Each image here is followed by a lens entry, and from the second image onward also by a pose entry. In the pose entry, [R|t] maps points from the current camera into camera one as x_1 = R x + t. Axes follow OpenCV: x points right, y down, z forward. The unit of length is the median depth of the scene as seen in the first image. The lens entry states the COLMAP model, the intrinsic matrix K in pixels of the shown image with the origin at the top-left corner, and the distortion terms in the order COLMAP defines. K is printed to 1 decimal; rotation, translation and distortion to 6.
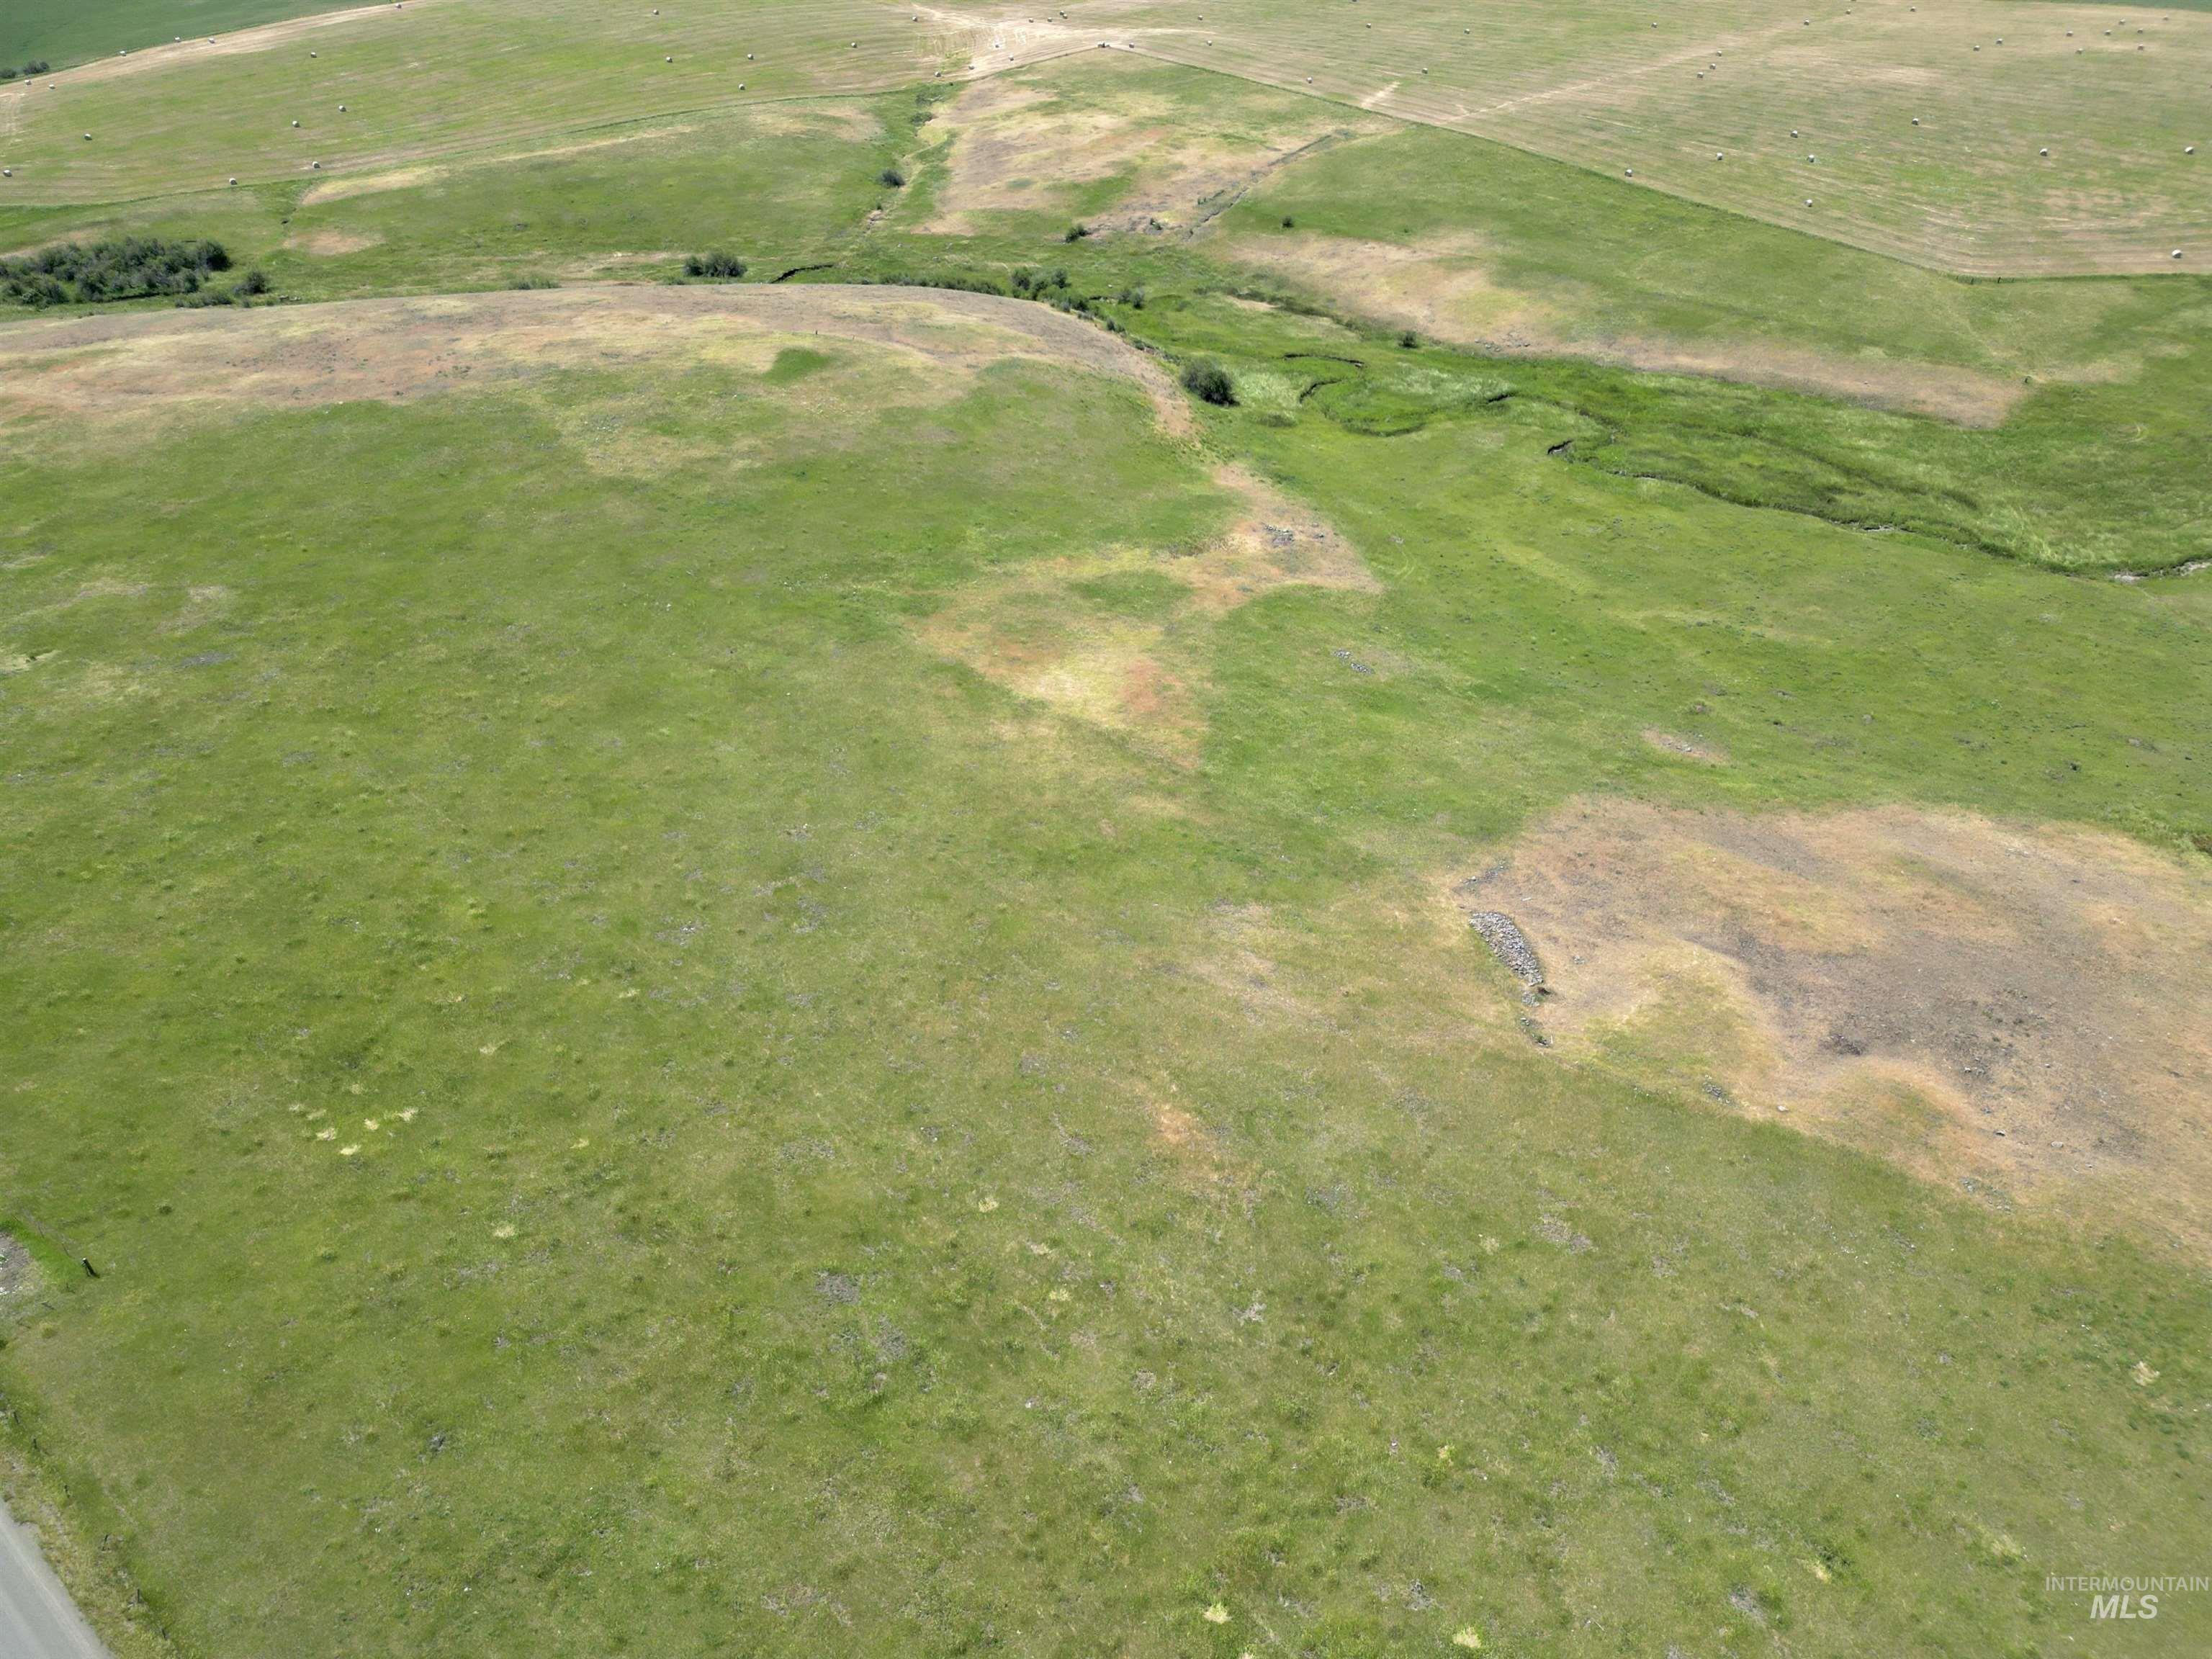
lens RADIAL K [[1564.4, 0, 1082.8], [0, 1564.4, 841.6], [0, 0, 1]] dist [0.069891, -0.063234]
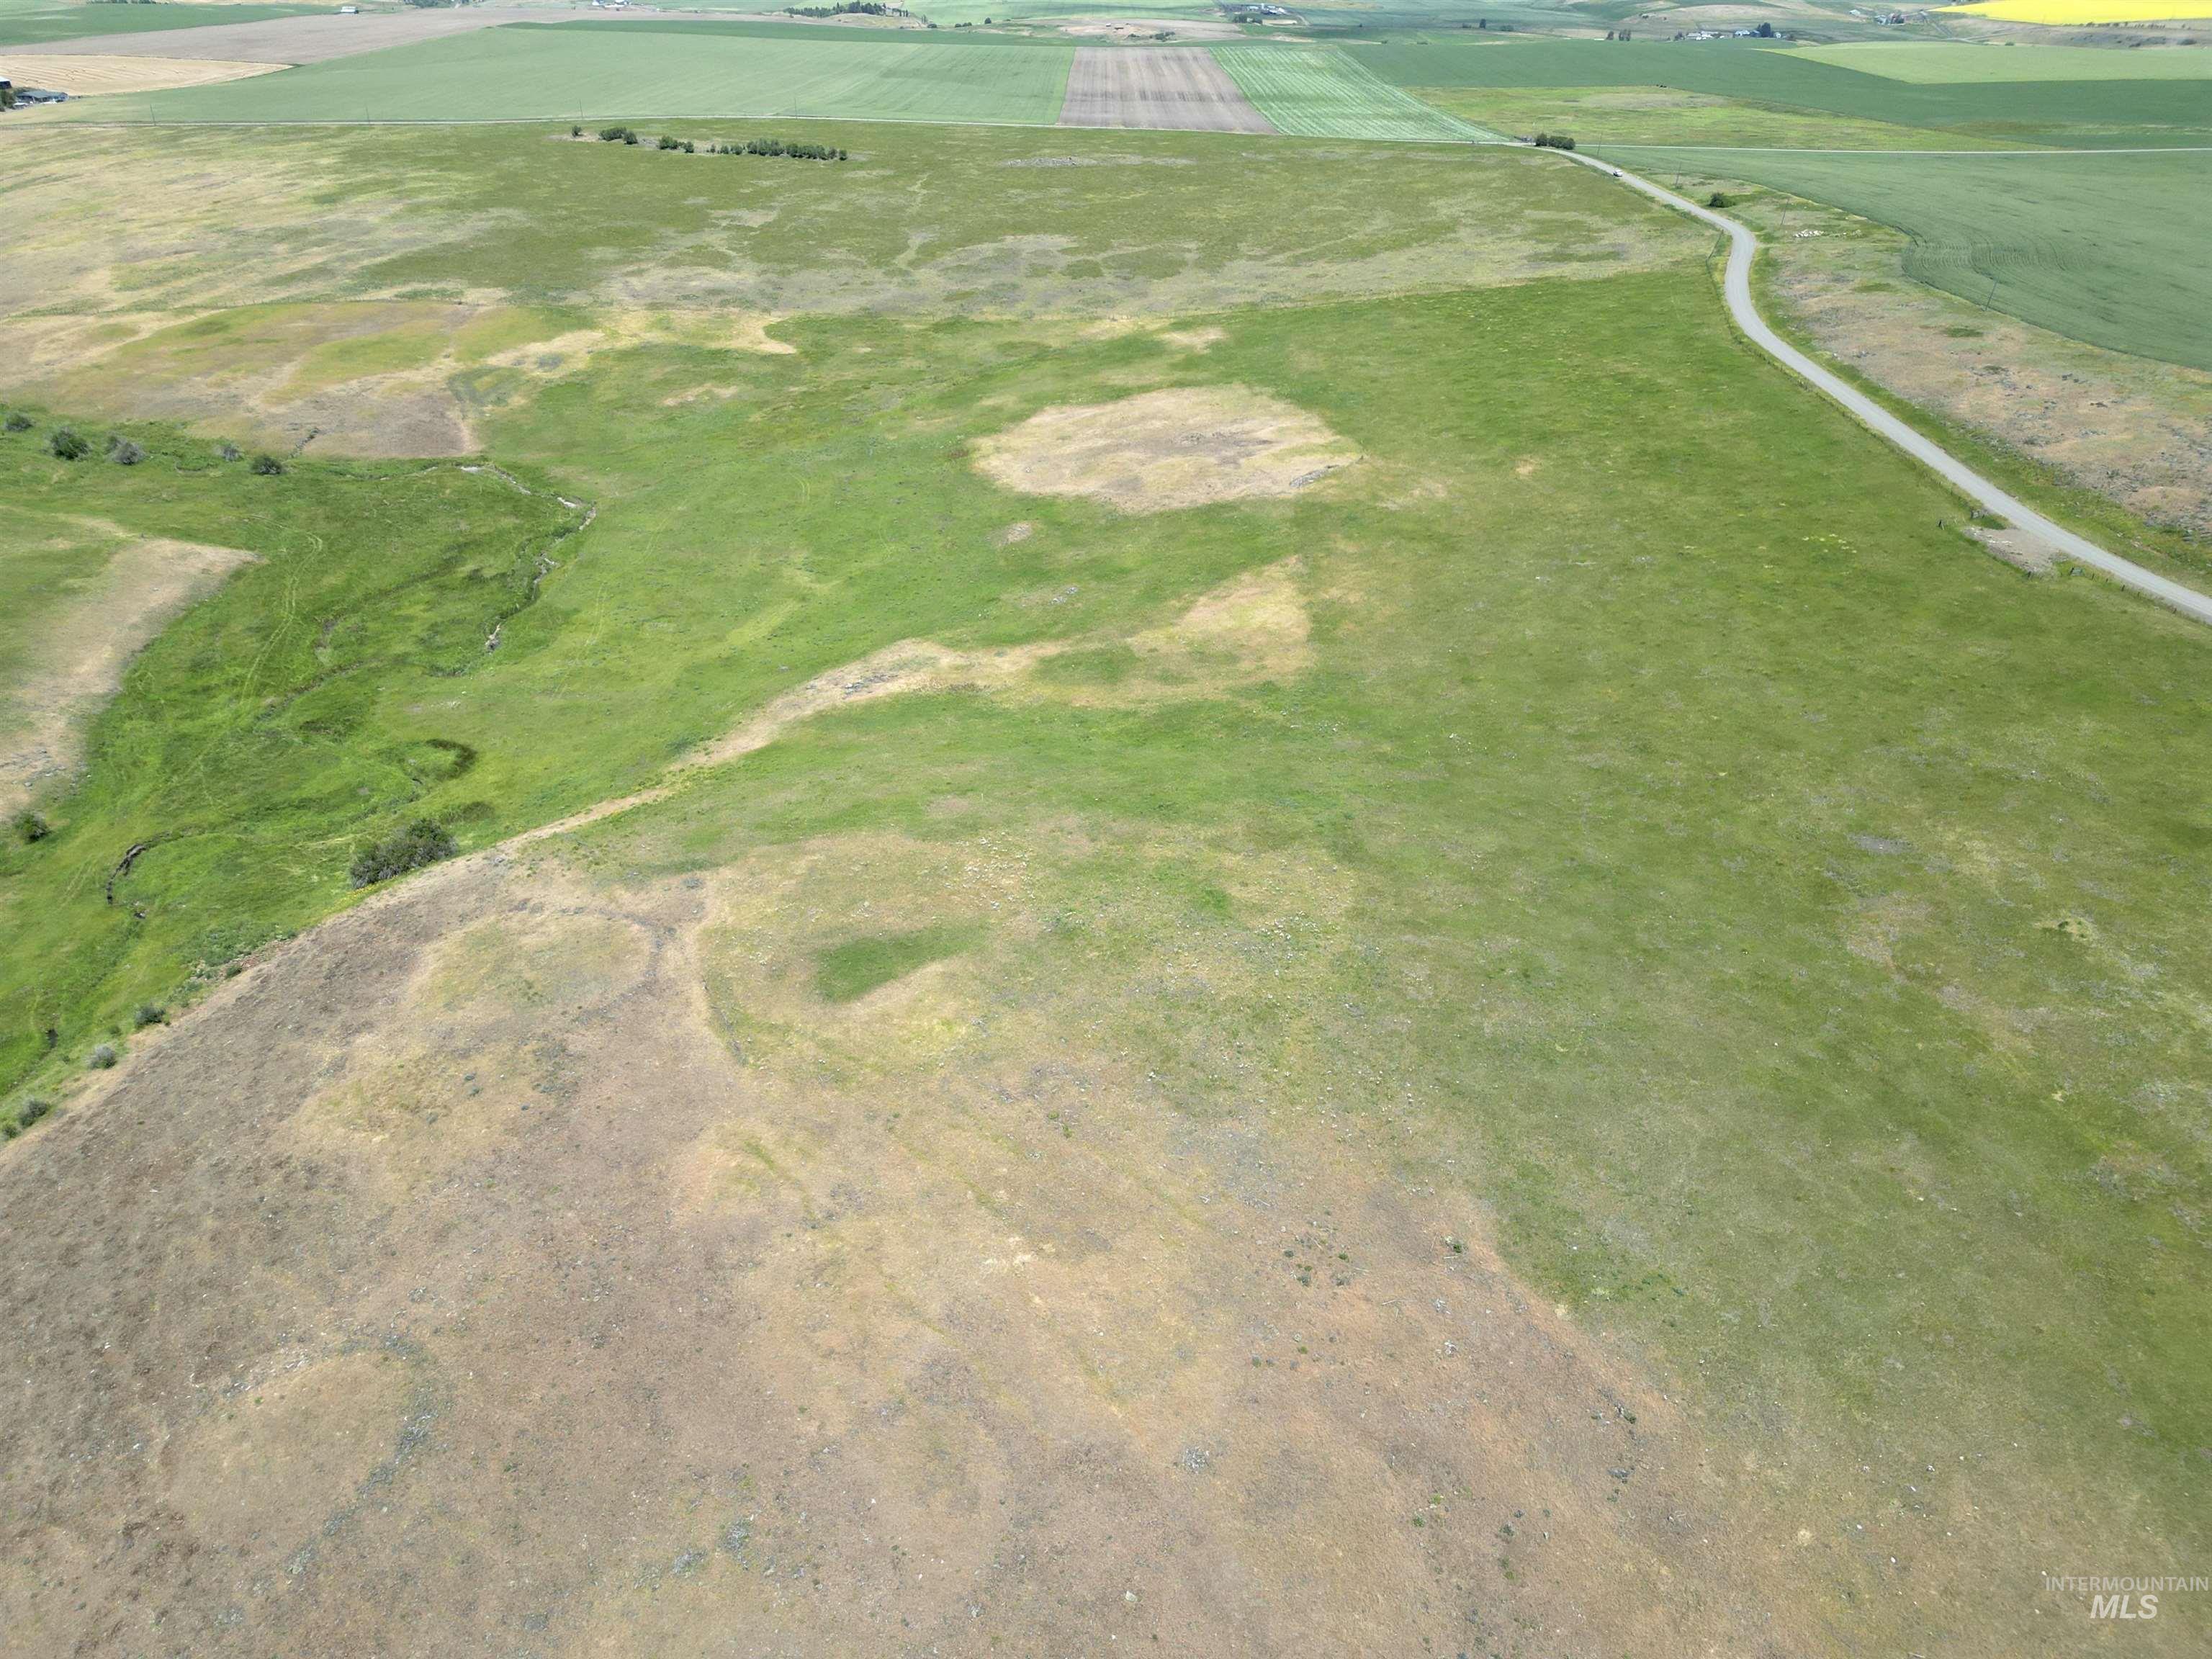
lens RADIAL K [[1564.4, 0, 1108.6], [0, 1564.4, 836.7], [0, 0, 1]] dist [0.069891, -0.063234]
pose [[-0.656232, -0.376060, 0.654170, -0.981345], [0.424726, 0.532480, 0.732170, -1.168795], [-0.623672, 0.758317, -0.189708, 1.648801]]
